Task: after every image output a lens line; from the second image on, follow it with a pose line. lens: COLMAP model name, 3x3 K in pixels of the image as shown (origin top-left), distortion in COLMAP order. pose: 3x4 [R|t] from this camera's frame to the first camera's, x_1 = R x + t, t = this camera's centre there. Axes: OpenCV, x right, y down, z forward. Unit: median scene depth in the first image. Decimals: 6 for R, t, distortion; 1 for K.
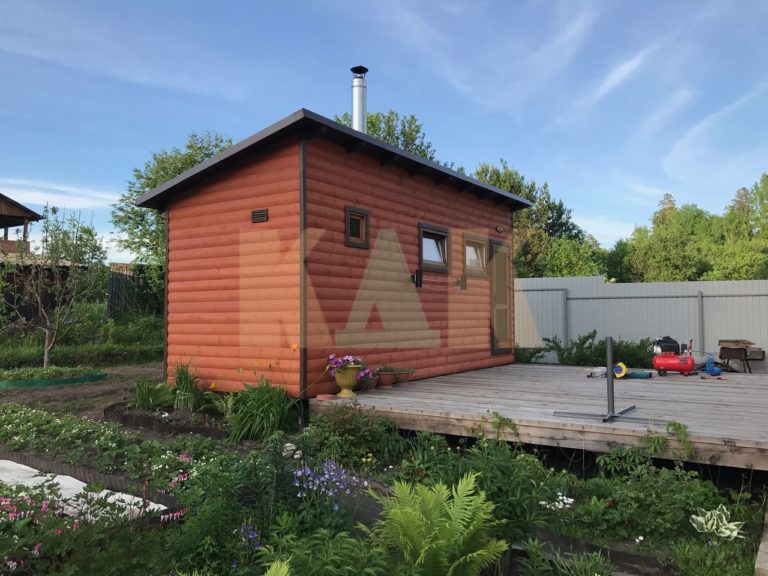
lens RADIAL K [[621.3, 0, 384.0], [0, 621.3, 288.0], [0, 0, 1]] dist [0.104922, -0.210099]
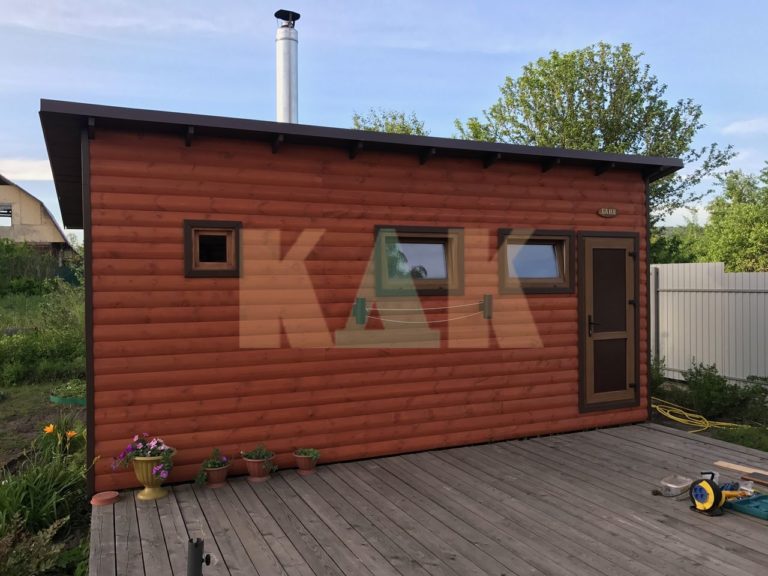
lens RADIAL K [[621.3, 0, 384.0], [0, 621.3, 288.0], [0, 0, 1]] dist [0.104922, -0.210099]
pose [[0.841047, 0.002715, -0.540956, 0.440947], [0.029043, 0.998319, 0.050166, -0.072774], [0.540182, -0.057903, 0.839554, 0.449529]]
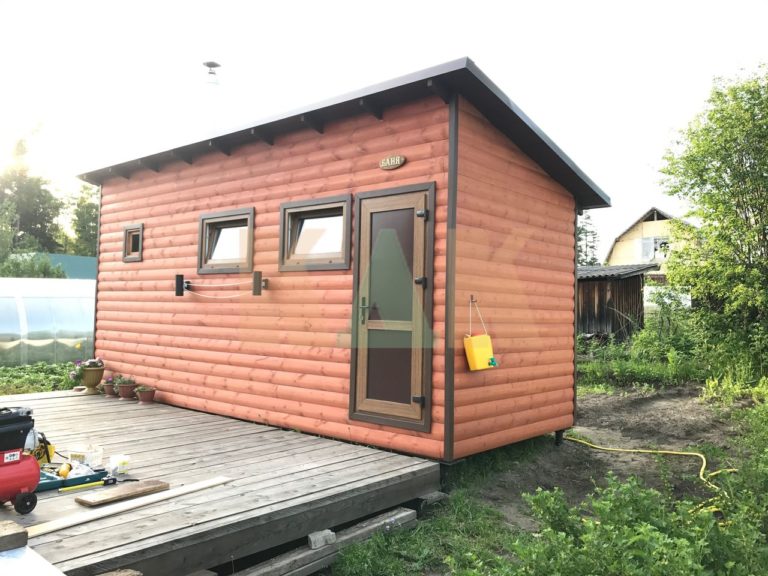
lens RADIAL K [[621.3, 0, 384.0], [0, 621.3, 288.0], [0, 0, 1]] dist [0.104922, -0.210099]
pose [[-0.115835, -0.037571, -0.992558, 0.854886], [0.018173, 0.999037, -0.039937, 0.027035], [0.993102, -0.022664, -0.115041, 1.365170]]
